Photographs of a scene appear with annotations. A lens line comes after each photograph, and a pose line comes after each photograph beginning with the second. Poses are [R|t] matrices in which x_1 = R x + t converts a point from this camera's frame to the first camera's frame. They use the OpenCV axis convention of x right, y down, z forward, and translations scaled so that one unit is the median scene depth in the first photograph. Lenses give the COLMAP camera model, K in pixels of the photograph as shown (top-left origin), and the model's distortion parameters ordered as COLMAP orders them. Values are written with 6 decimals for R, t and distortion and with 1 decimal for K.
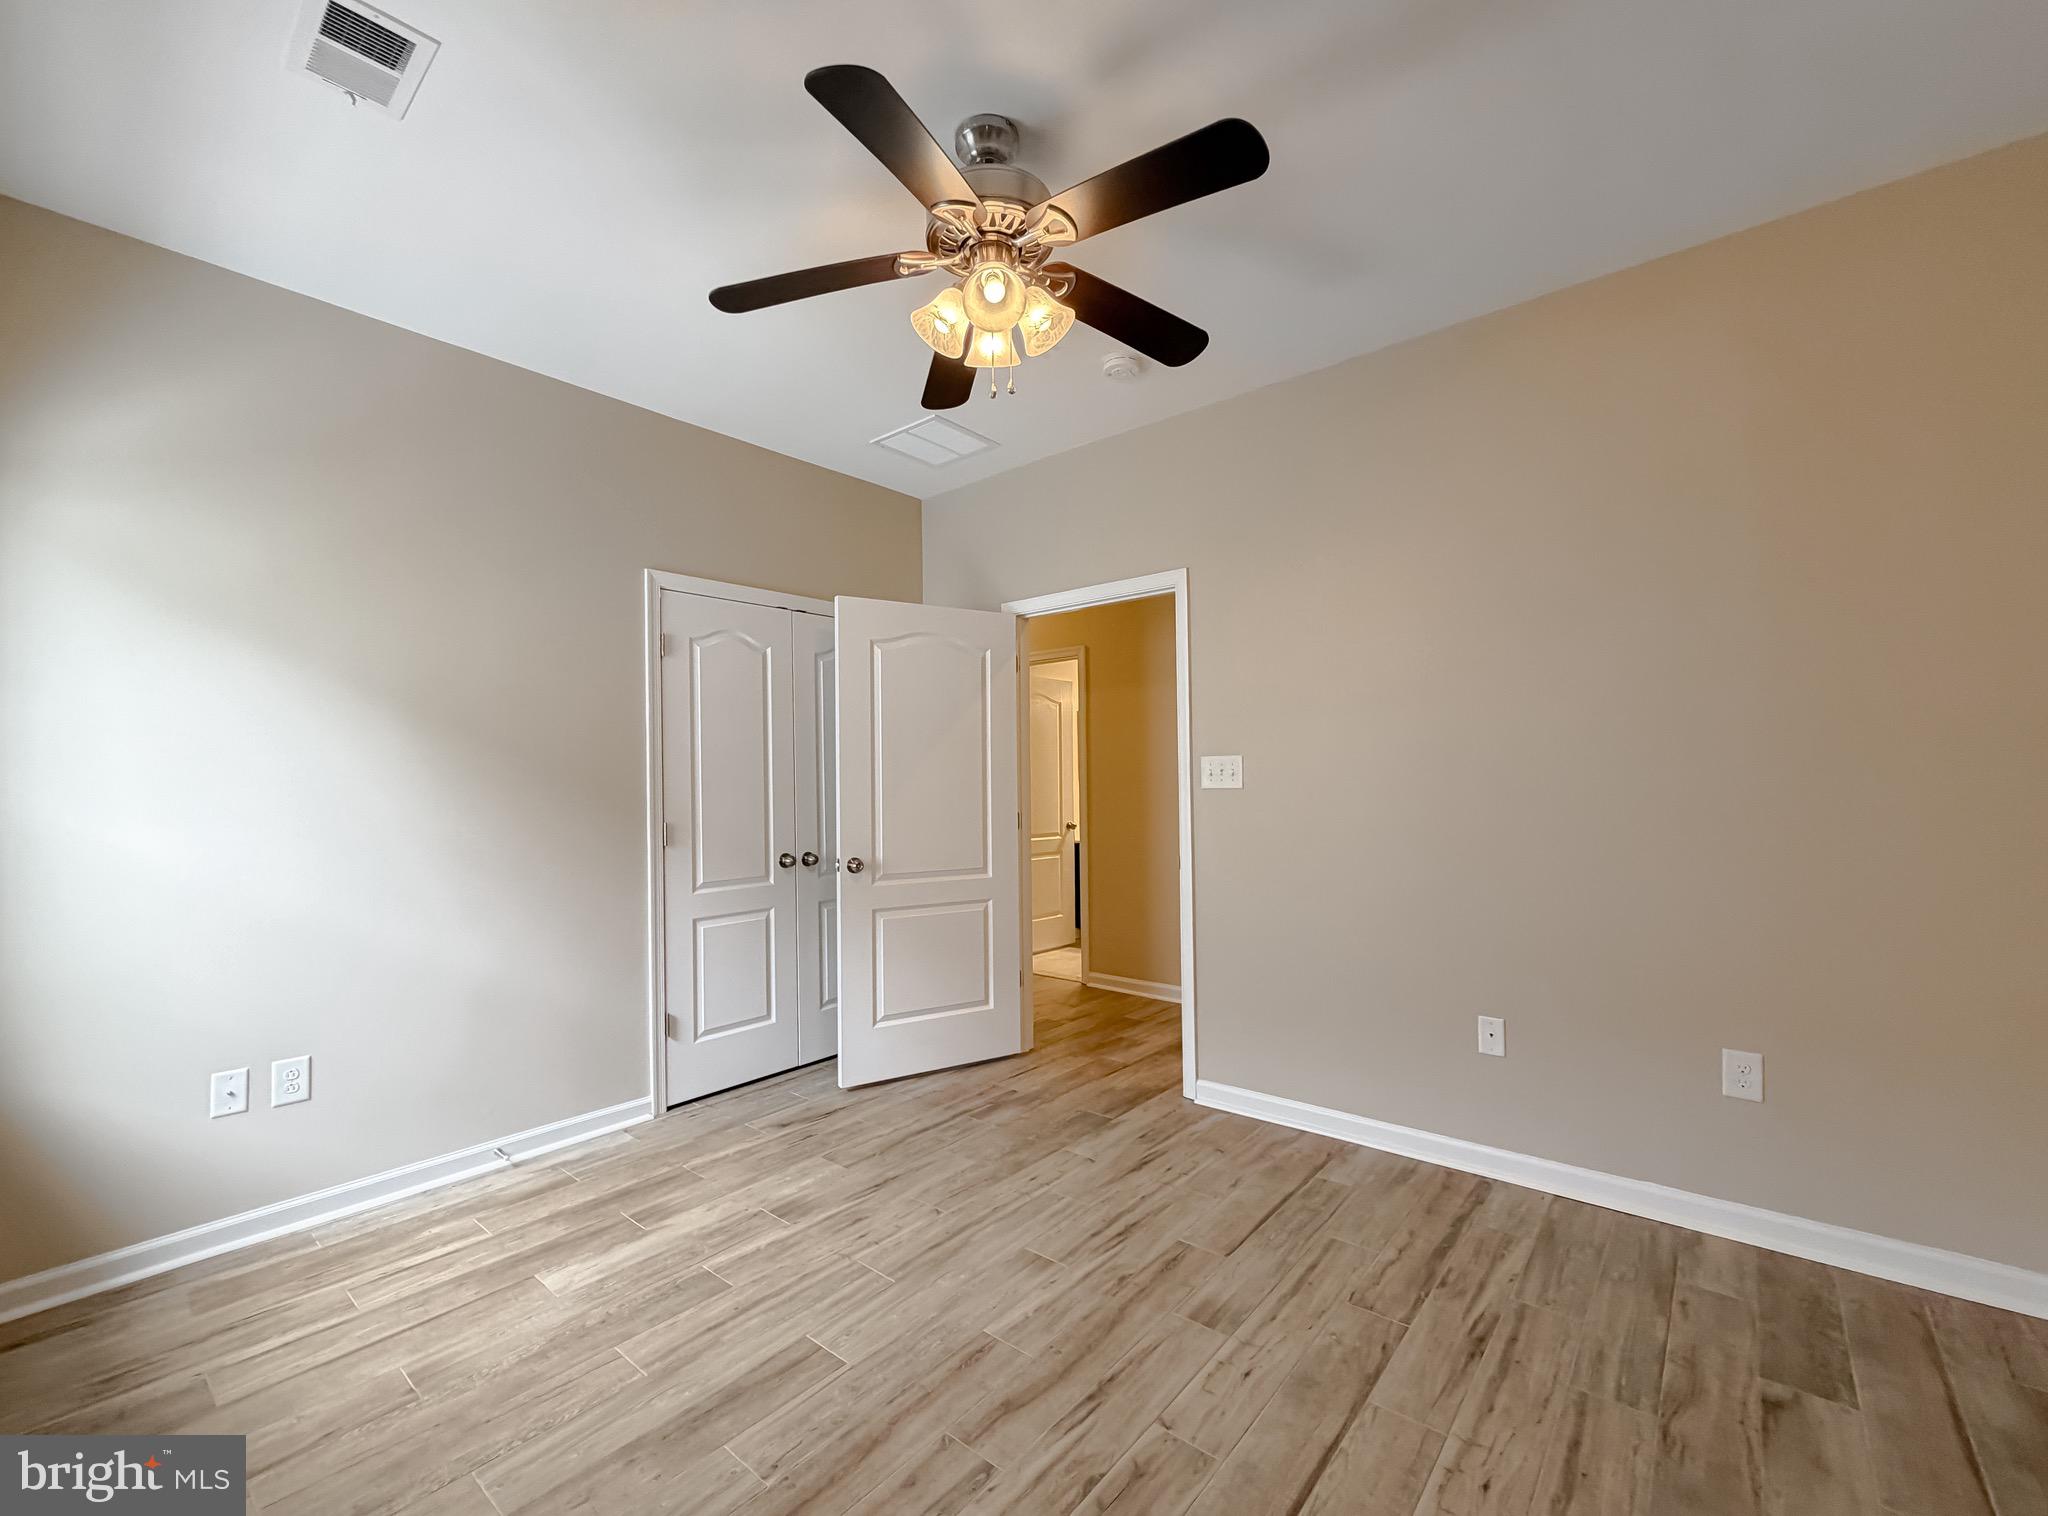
lens RADIAL K [[833.4, 0, 1033.9], [0, 833.4, 766.9], [0, 0, 1]] dist [0.000008, 0.000063]
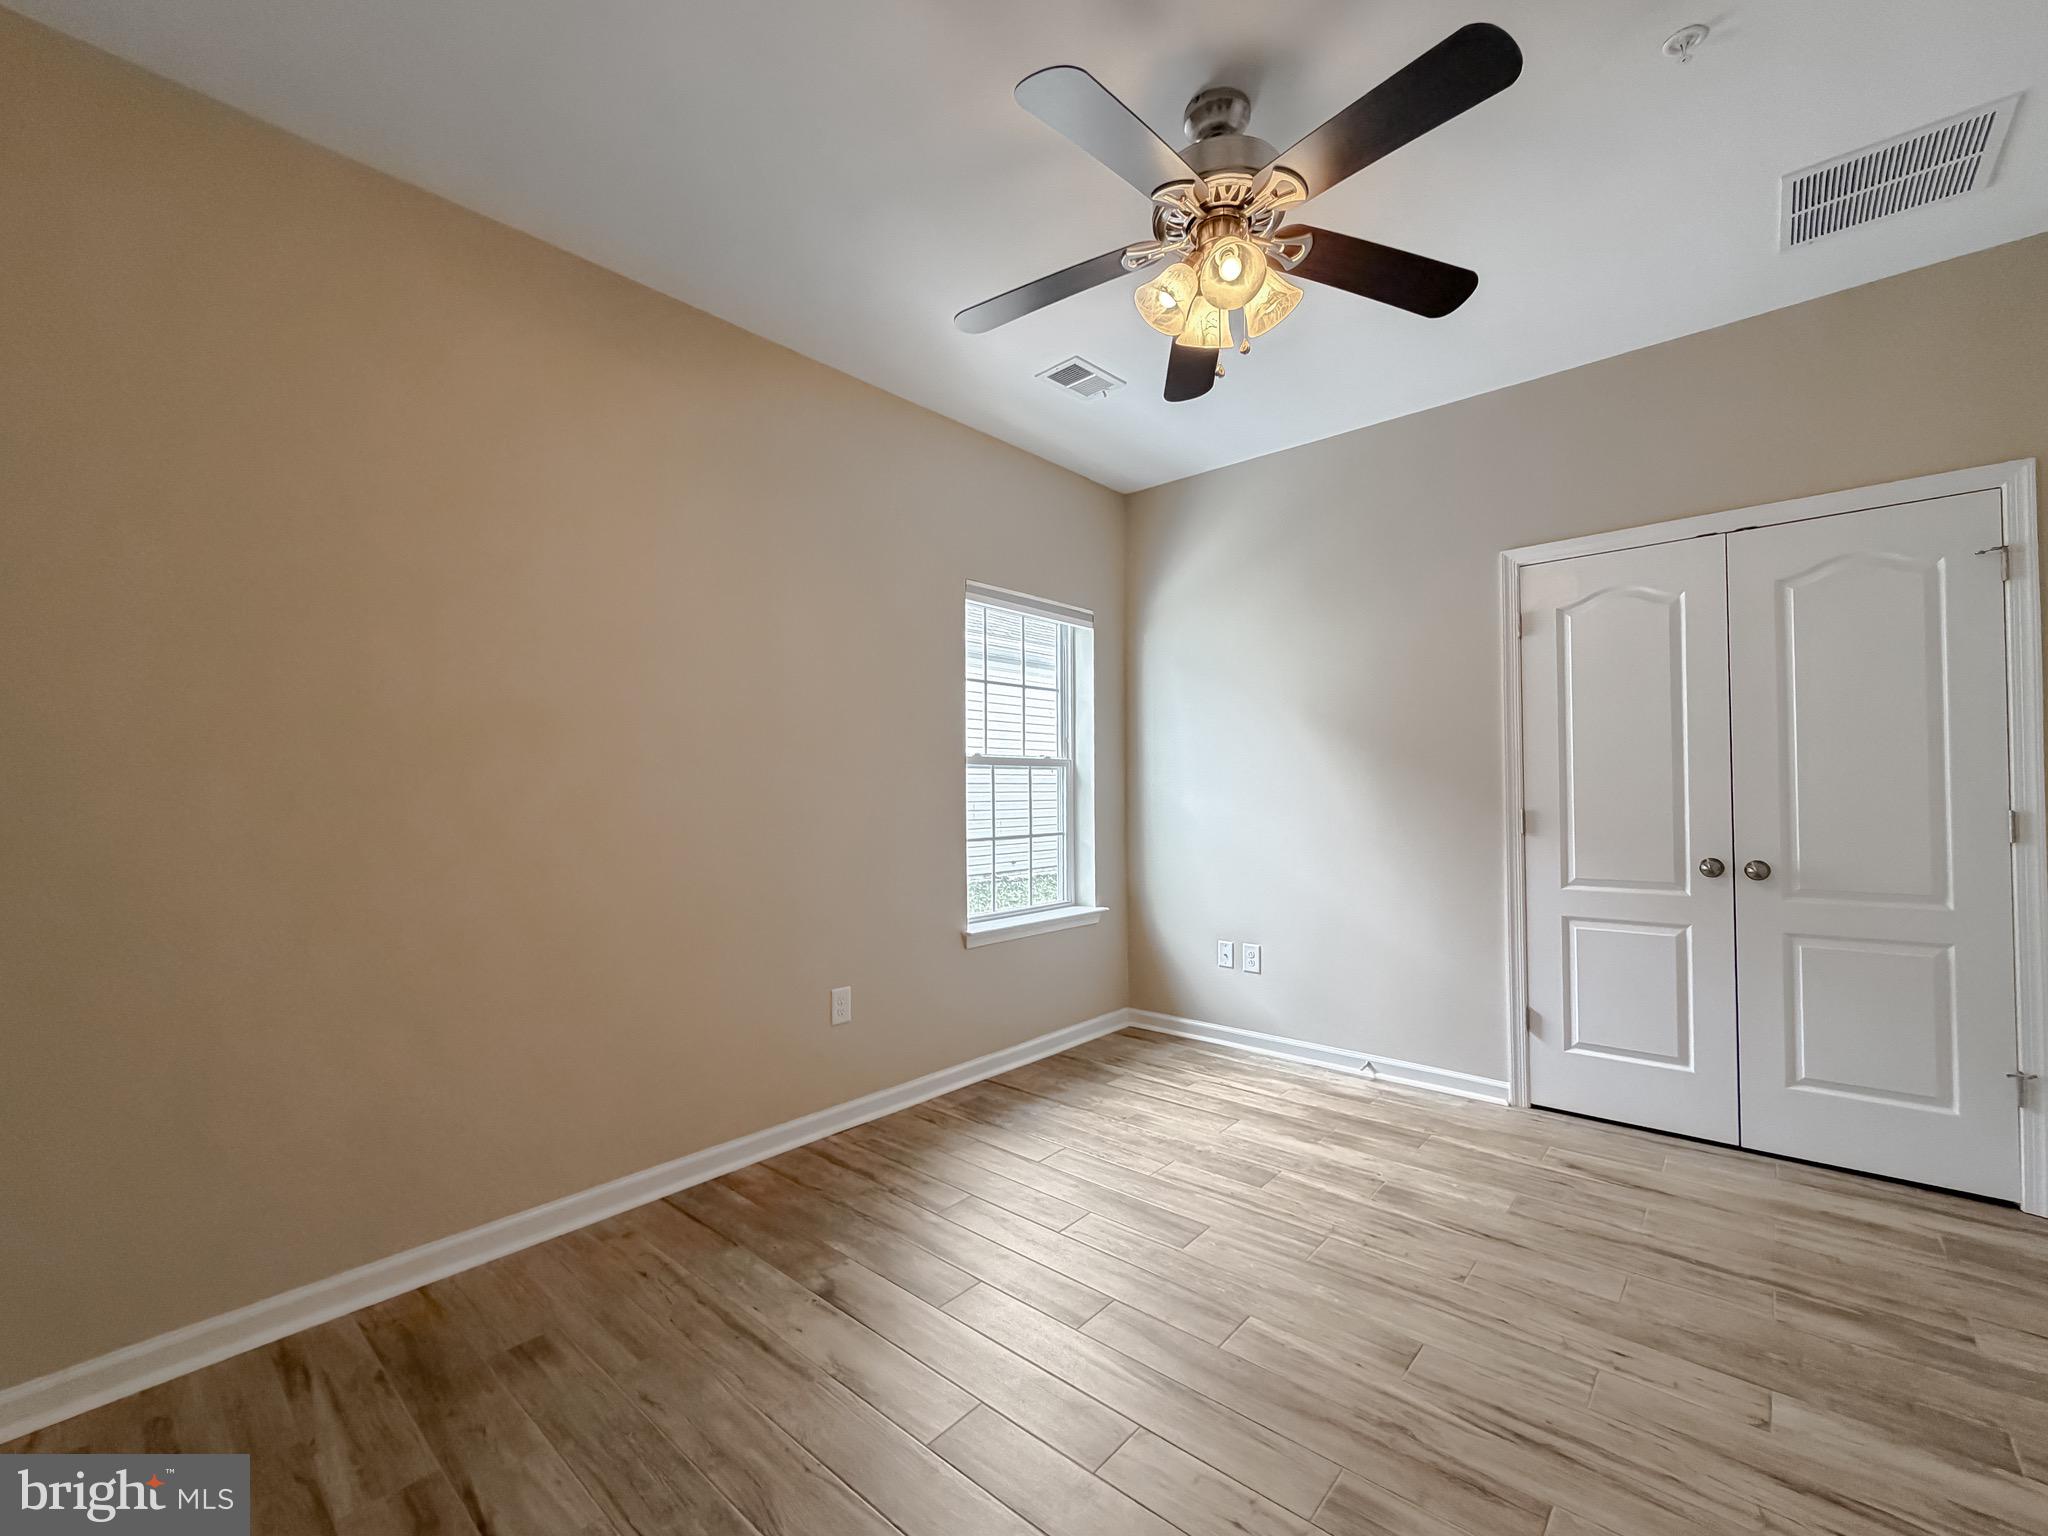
lens RADIAL K [[833.4, 0, 1015.7], [0, 833.4, 780.6], [0, 0, 1]] dist [0.000008, 0.000063]
pose [[-0.003228, 0.001754, -0.999993, 0.650020], [0.028038, 0.999605, 0.001662, 0.019206], [0.999602, -0.028032, -0.003276, 0.515473]]
